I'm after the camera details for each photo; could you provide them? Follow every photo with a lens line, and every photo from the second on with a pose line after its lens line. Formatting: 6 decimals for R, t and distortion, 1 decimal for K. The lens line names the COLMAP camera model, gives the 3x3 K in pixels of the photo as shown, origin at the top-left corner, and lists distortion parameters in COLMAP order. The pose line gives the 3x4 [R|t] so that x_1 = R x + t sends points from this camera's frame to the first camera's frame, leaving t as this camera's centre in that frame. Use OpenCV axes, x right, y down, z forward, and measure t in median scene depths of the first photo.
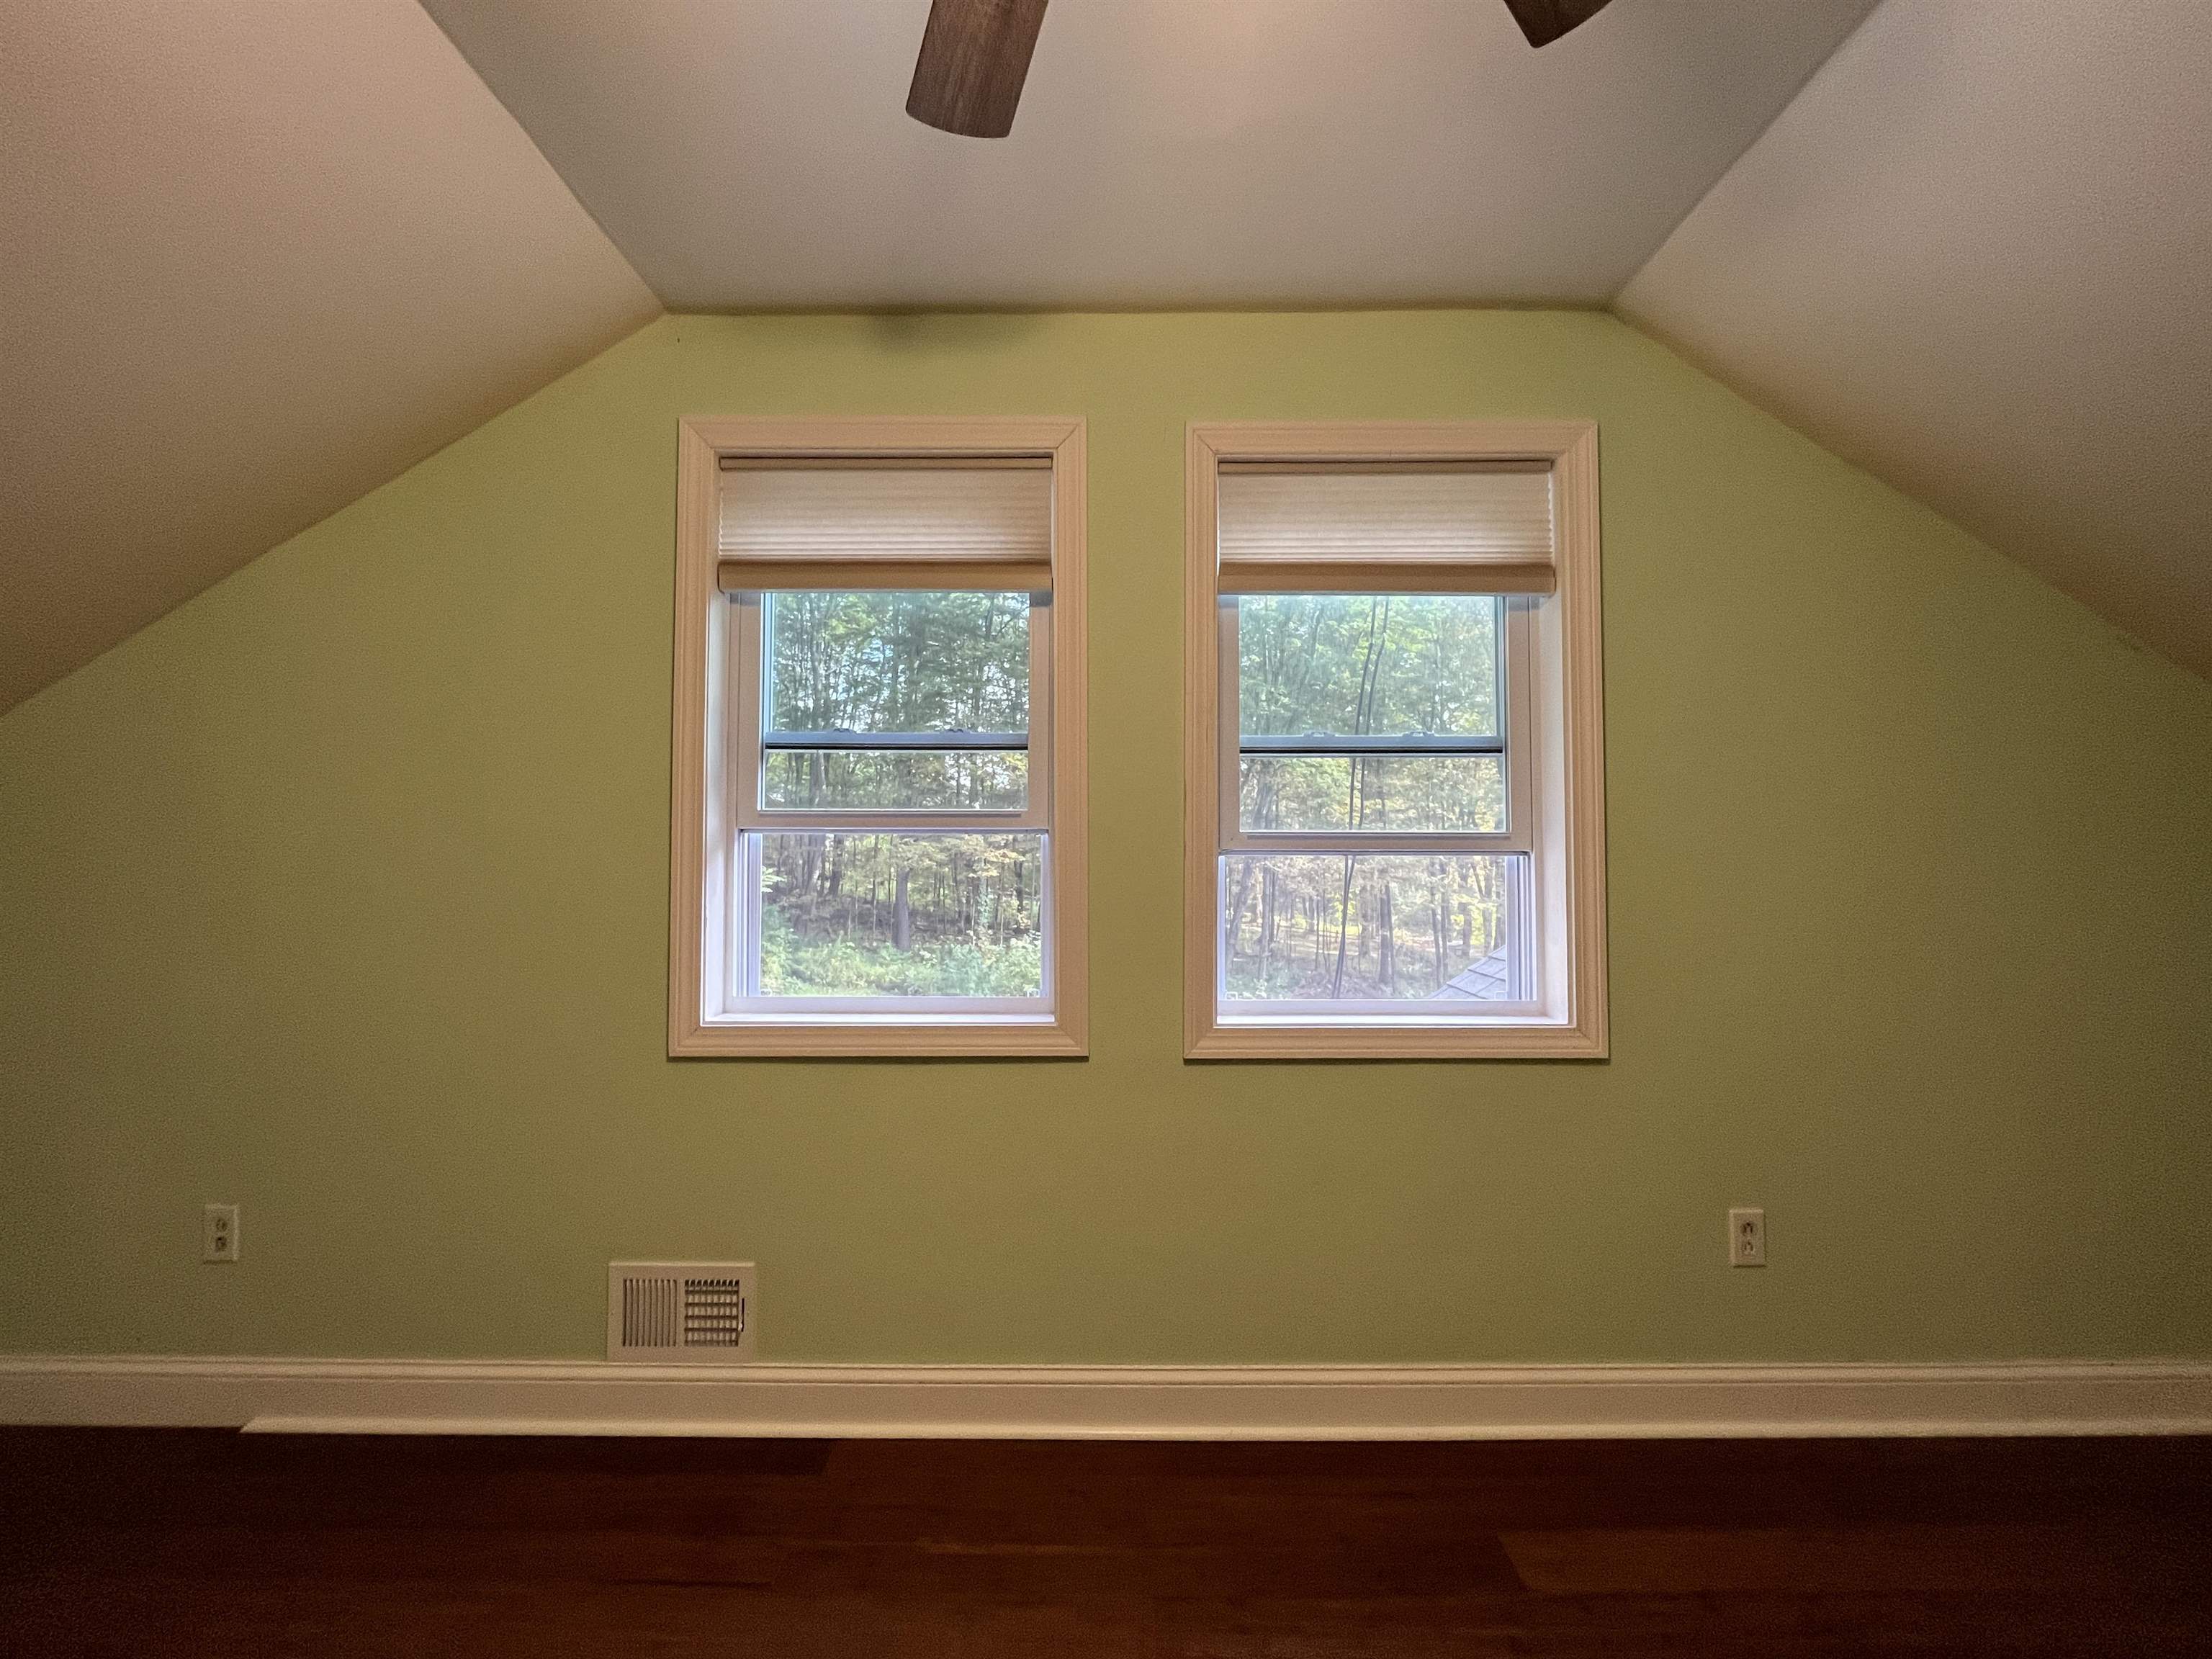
lens RADIAL K [[891.4, 0, 1116.0], [0, 891.4, 813.5], [0, 0, 1]] dist [-0.002235, -0.000011]
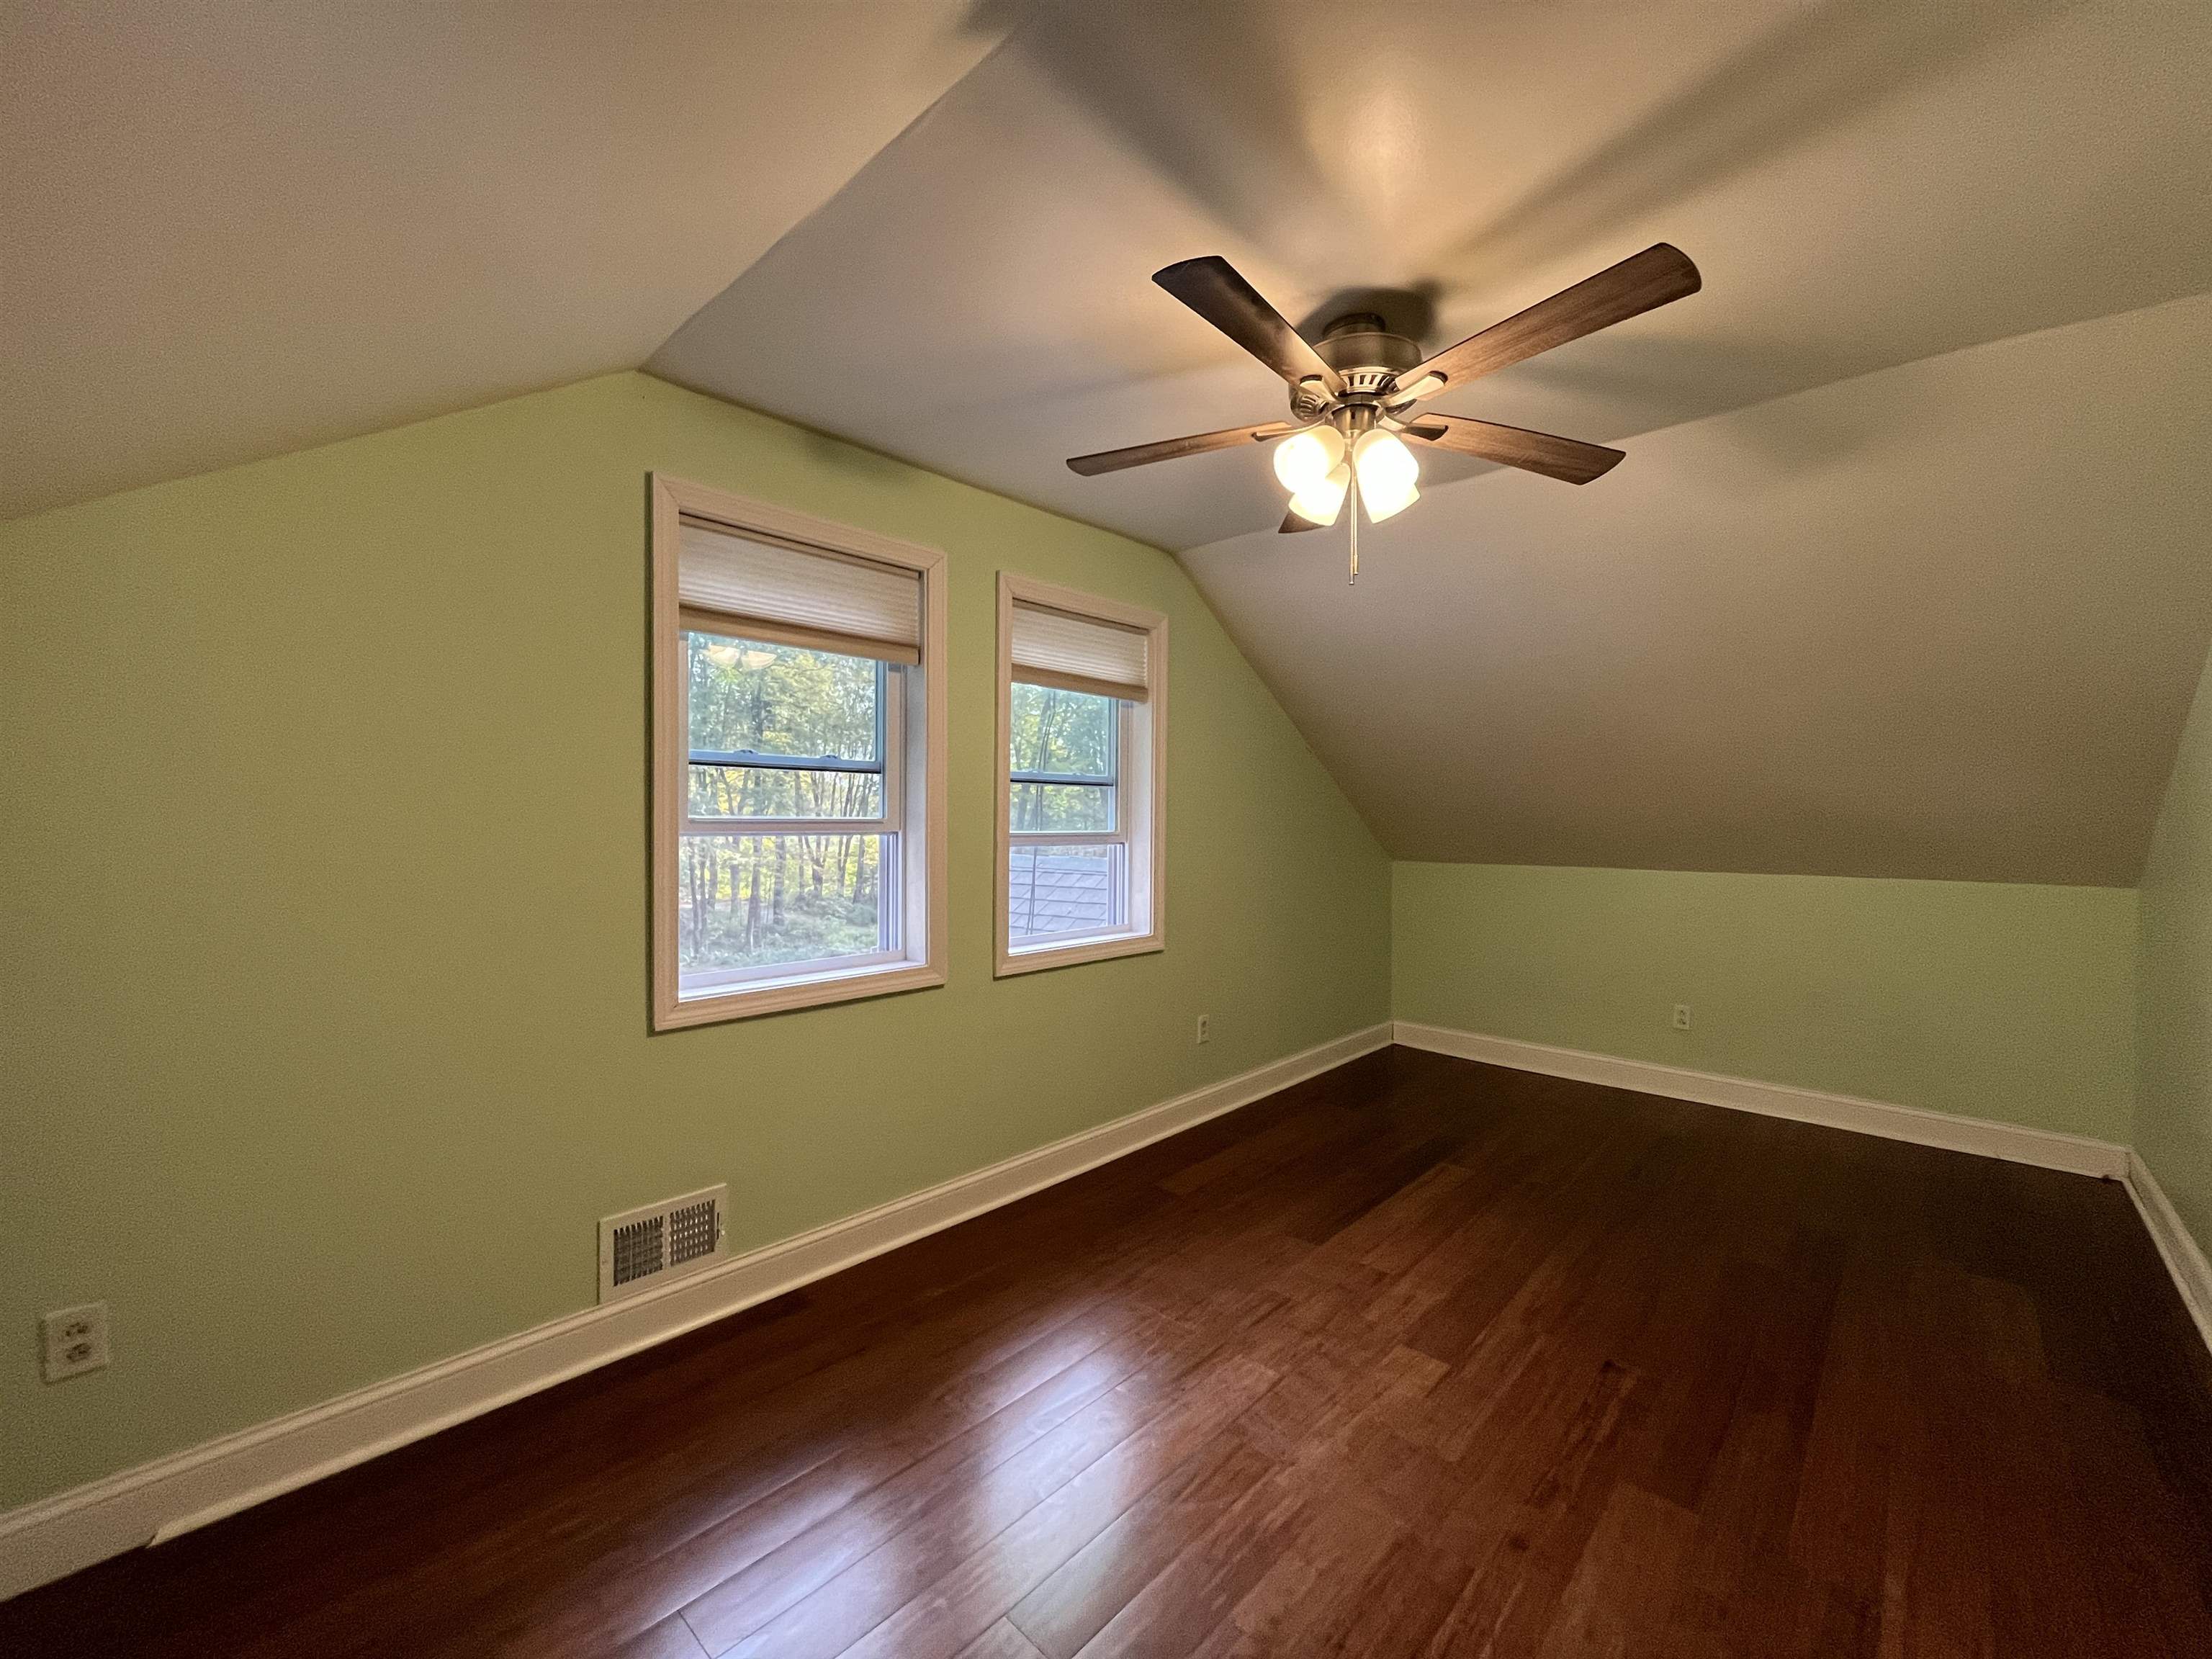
lens RADIAL K [[891.4, 0, 1100.9], [0, 891.4, 828.9], [0, 0, 1]] dist [-0.002235, -0.000011]
pose [[0.684346, -0.005091, 0.729140, -0.940767], [-0.030286, 0.998914, 0.035400, -0.050576], [-0.728529, -0.046308, 0.683448, -0.209262]]
